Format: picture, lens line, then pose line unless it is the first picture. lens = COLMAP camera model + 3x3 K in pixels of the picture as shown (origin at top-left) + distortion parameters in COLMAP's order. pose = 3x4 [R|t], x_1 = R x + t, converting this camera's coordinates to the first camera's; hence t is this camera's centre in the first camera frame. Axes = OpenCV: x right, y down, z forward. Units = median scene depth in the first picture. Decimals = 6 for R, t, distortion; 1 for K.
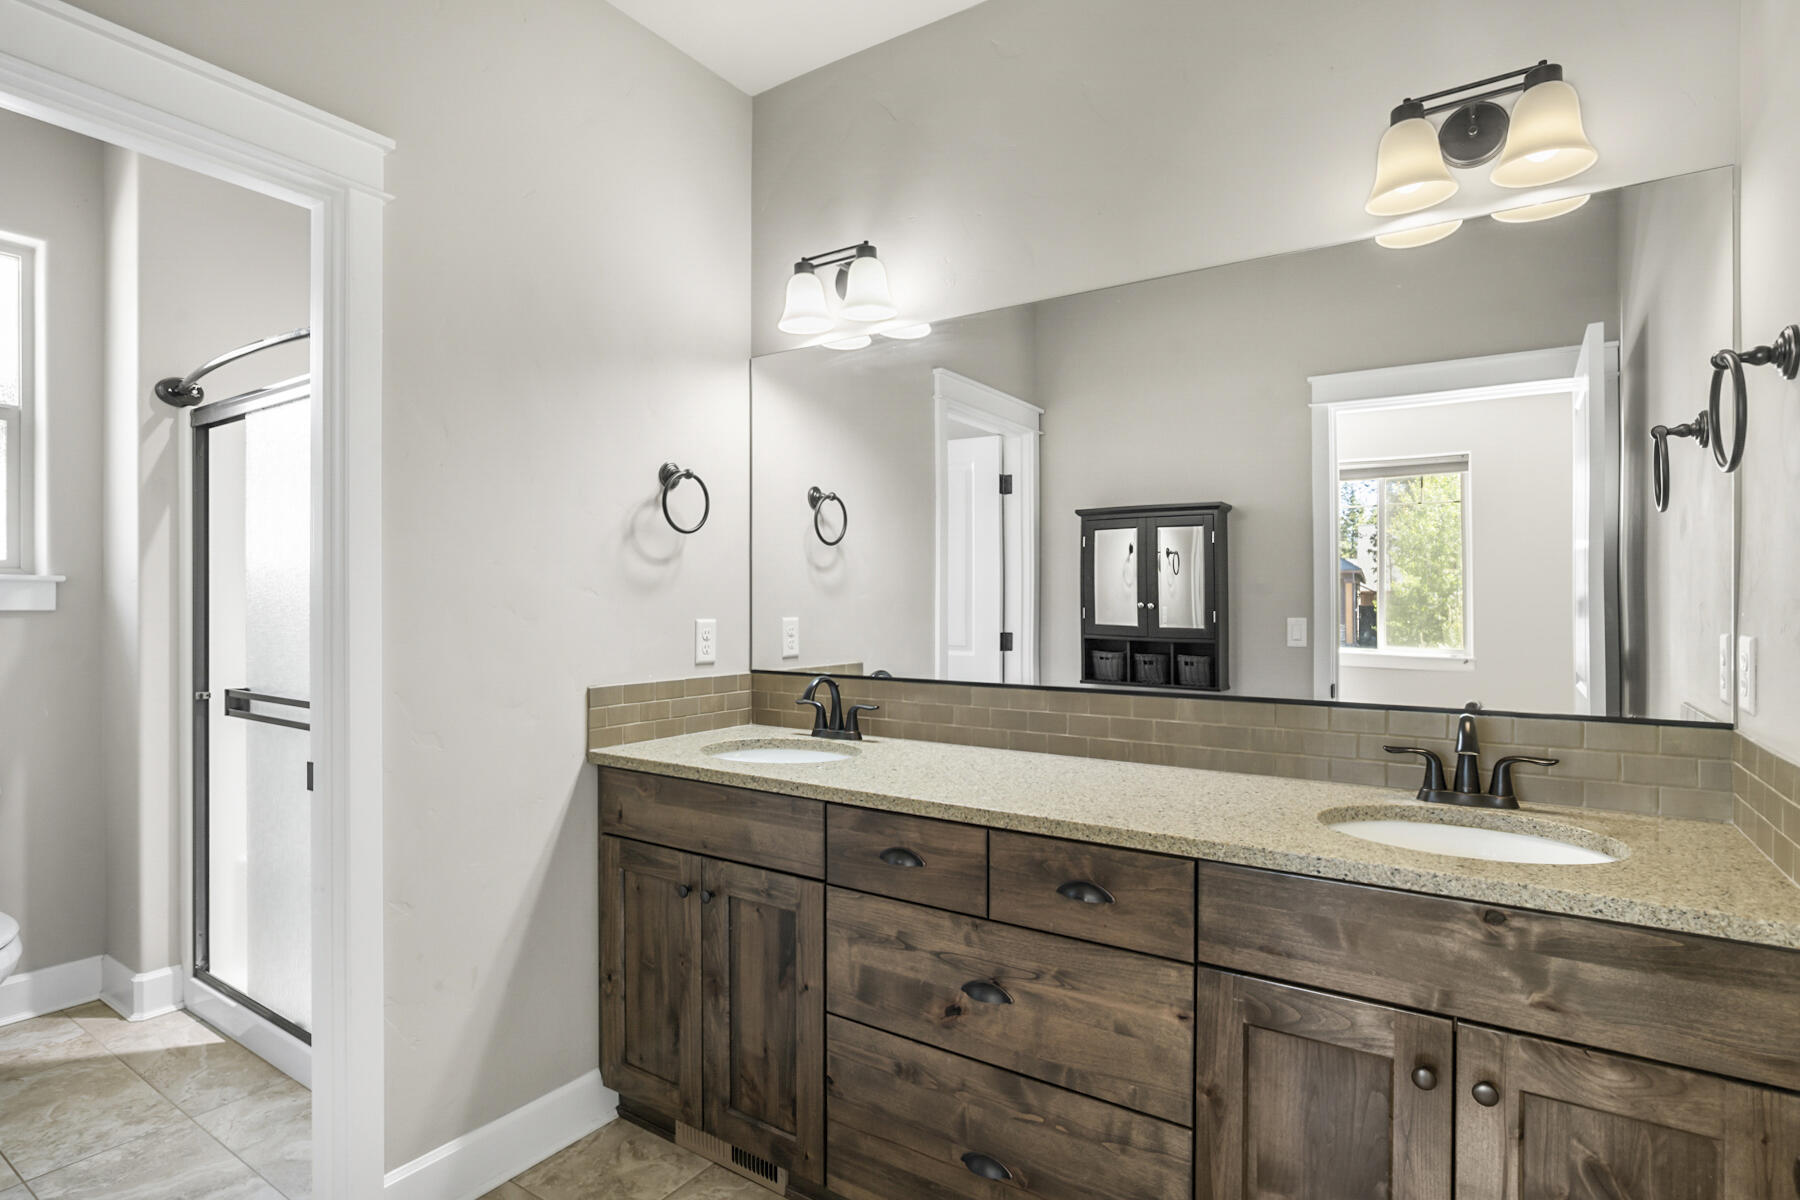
lens RADIAL K [[910.2, 0, 895.6], [0, 910.2, 598.1], [0, 0, 1]] dist [-0.021873, 0.010994]
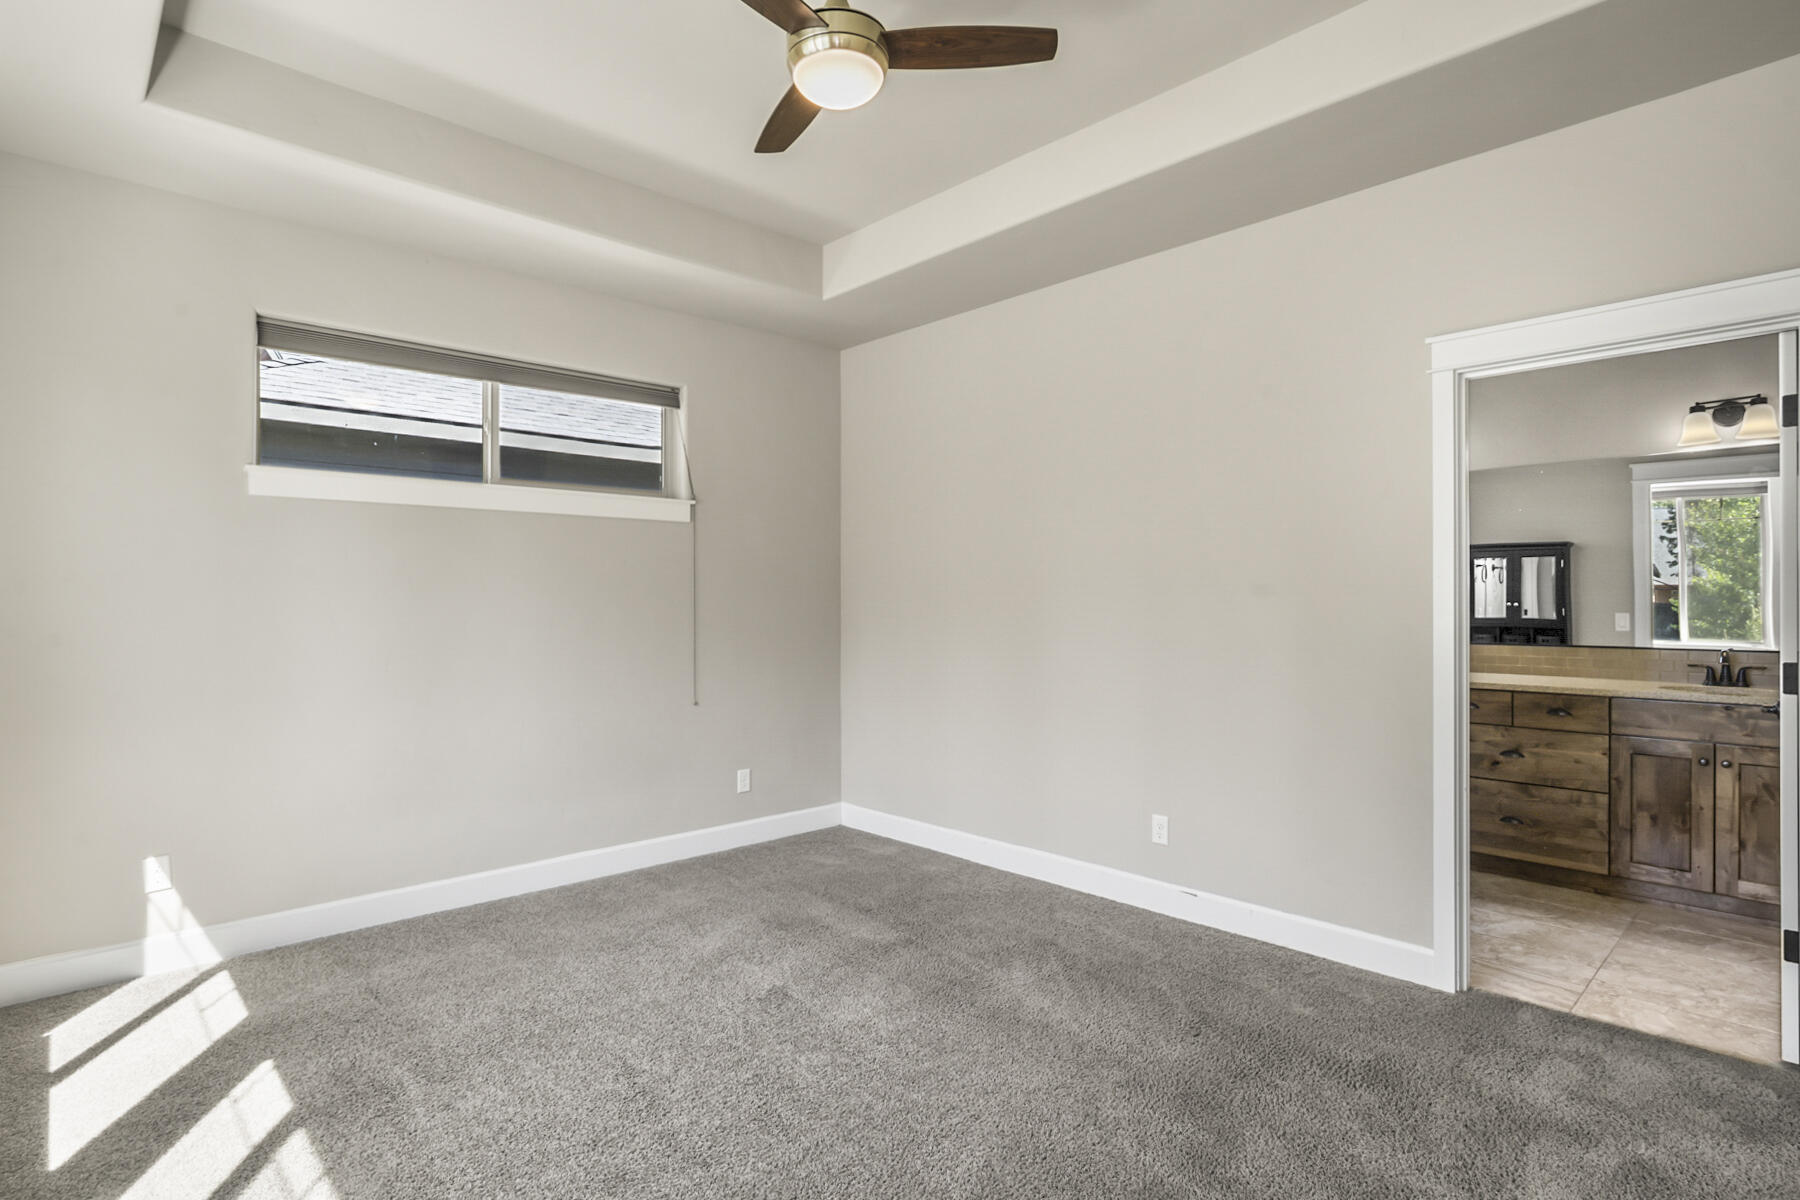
lens RADIAL K [[910.2, 0, 895.6], [0, 910.2, 598.1], [0, 0, 1]] dist [-0.021873, 0.010994]
pose [[0.974794, -0.004690, -0.223057, -1.090535], [0.004836, 0.999988, 0.000107, -0.029379], [0.223054, -0.001183, 0.974805, -2.015578]]
